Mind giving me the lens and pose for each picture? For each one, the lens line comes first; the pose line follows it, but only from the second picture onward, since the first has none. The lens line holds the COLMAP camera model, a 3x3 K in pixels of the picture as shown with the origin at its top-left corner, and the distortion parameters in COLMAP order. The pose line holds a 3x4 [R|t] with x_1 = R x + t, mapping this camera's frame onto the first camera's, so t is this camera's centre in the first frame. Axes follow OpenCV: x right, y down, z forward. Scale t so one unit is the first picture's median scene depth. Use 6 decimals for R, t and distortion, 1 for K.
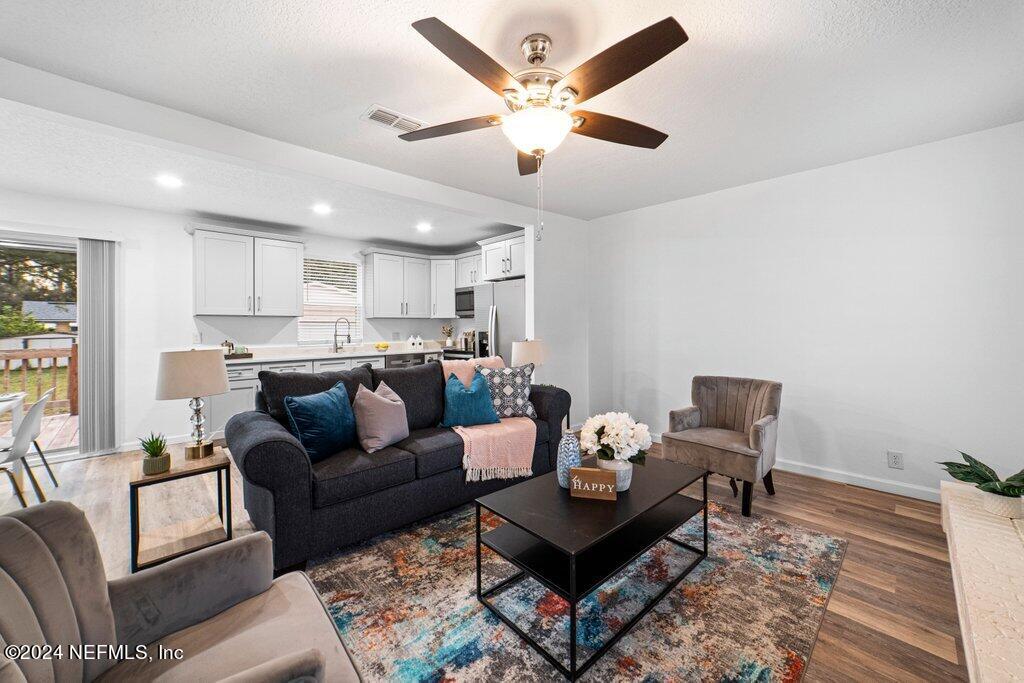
lens RADIAL K [[391.2, 0, 508.6], [0, 391.2, 328.9], [0, 0, 1]] dist [-0.028441, 0.014686]
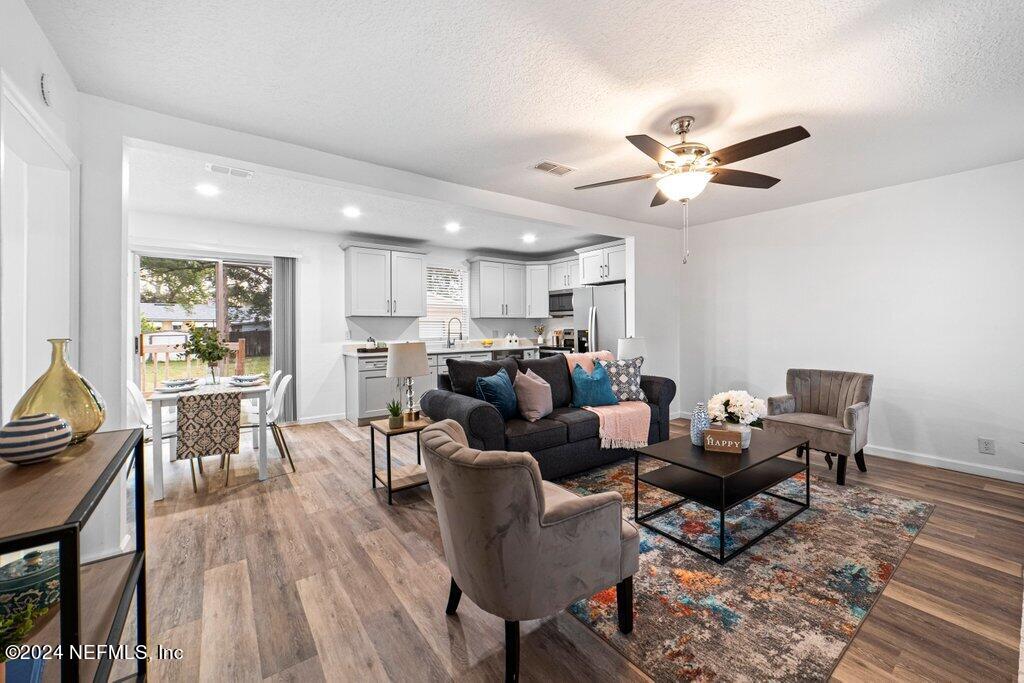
lens RADIAL K [[398.6, 0, 514.9], [0, 398.6, 329.7], [0, 0, 1]] dist [-0.022685, 0.010489]
pose [[0.993122, 0.001200, -0.117075, -0.220986], [-0.000693, 0.999990, 0.004376, 0.002215], [0.117079, -0.004265, 0.993113, -0.294850]]
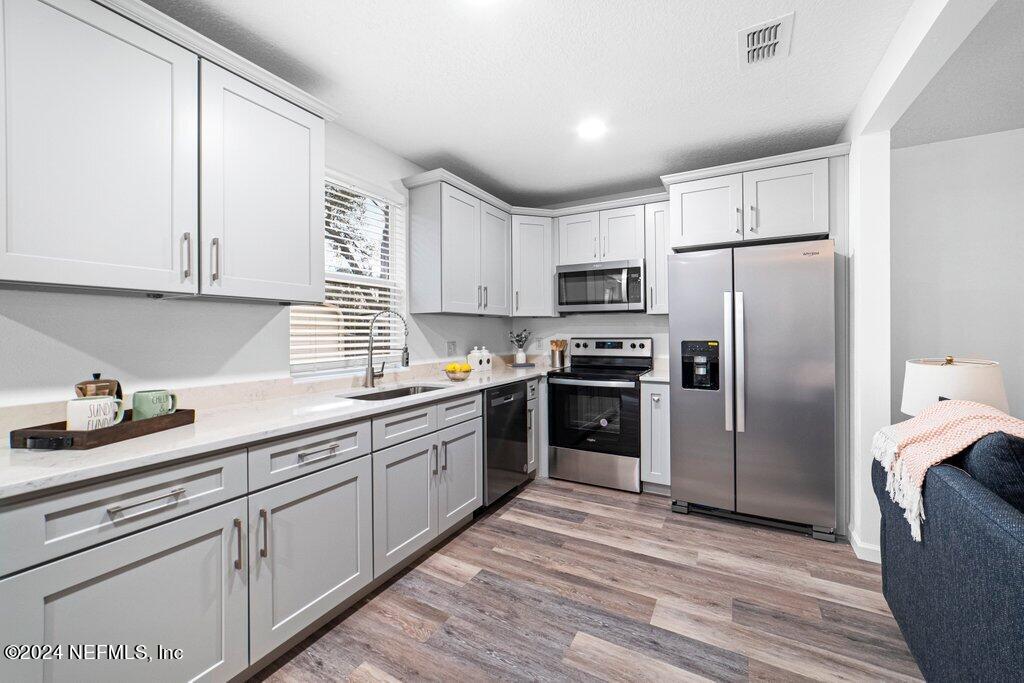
lens RADIAL K [[398.6, 0, 514.9], [0, 398.6, 329.7], [0, 0, 1]] dist [-0.022685, 0.010489]
pose [[0.953799, 0.004375, 0.300414, -0.834857], [-0.000793, 0.999927, -0.012043, -0.000806], [-0.300445, 0.011248, 0.953733, 0.997895]]
